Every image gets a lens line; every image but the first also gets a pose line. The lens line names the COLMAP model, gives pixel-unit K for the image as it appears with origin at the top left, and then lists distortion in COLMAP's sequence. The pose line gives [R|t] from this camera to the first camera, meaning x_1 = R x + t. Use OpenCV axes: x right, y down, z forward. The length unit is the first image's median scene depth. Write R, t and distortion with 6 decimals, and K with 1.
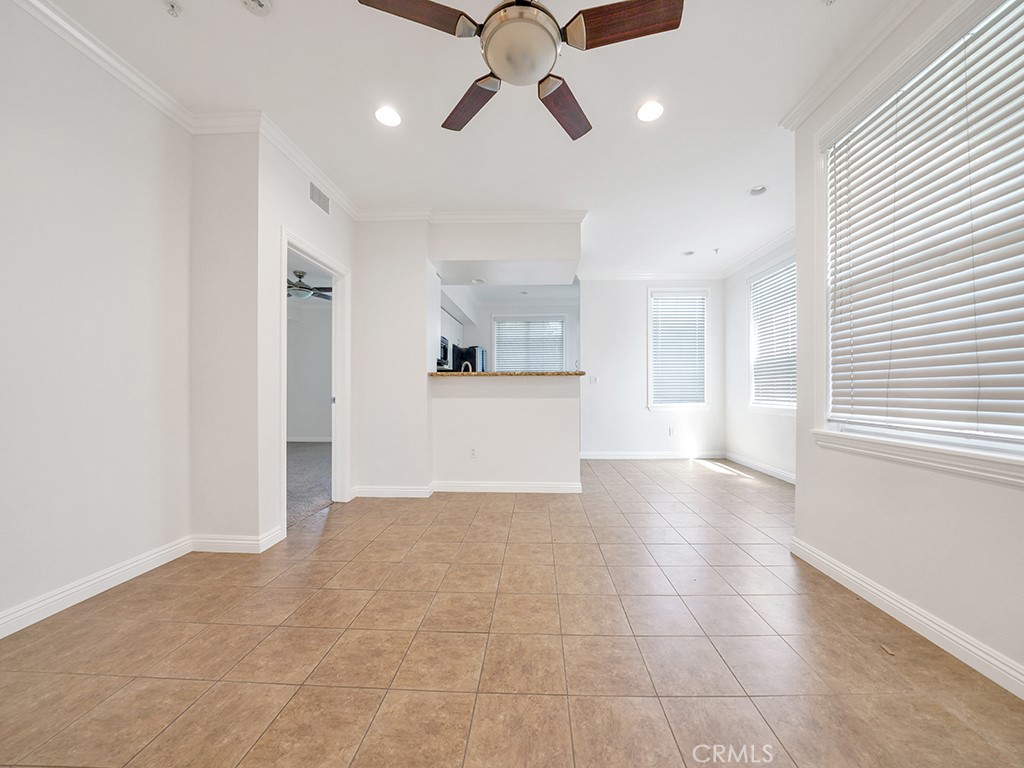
lens RADIAL K [[364.6, 0, 513.5], [0, 364.6, 387.5], [0, 0, 1]] dist [-0.021118, 0.001445]
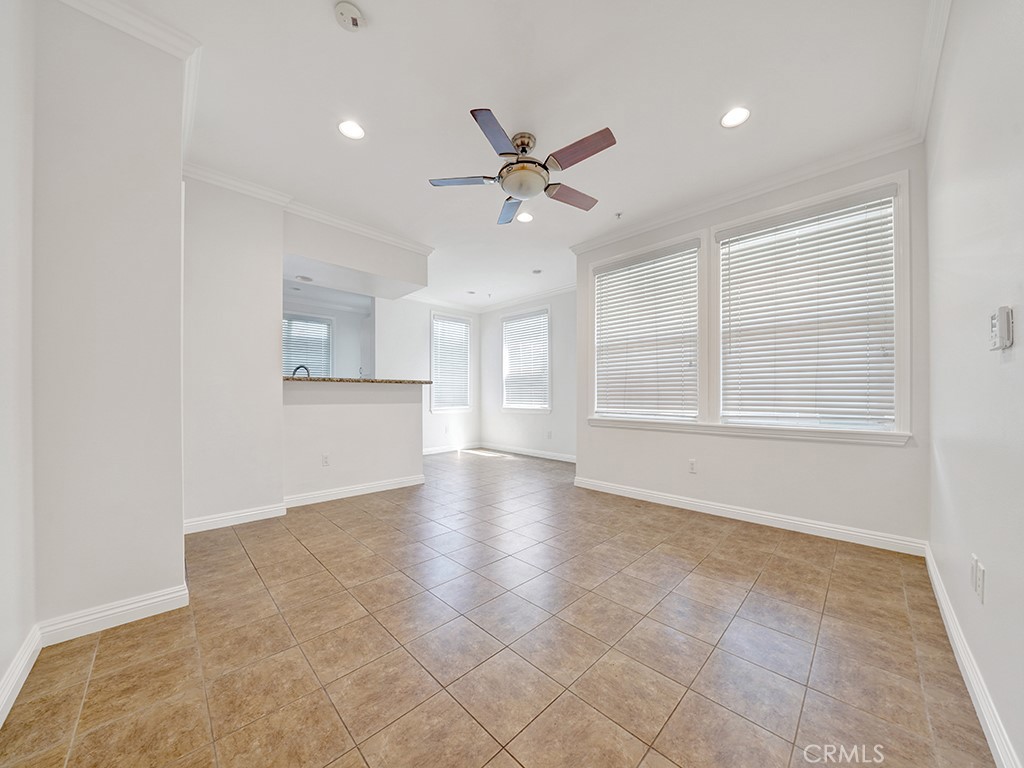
lens RADIAL K [[364.6, 0, 510.7], [0, 364.6, 393.6], [0, 0, 1]] dist [-0.021118, 0.001445]
pose [[0.688735, 0.006933, 0.724980, -0.581740], [-0.007915, 0.999967, -0.002043, -0.001781], [-0.724969, -0.004331, 0.688767, -0.028900]]
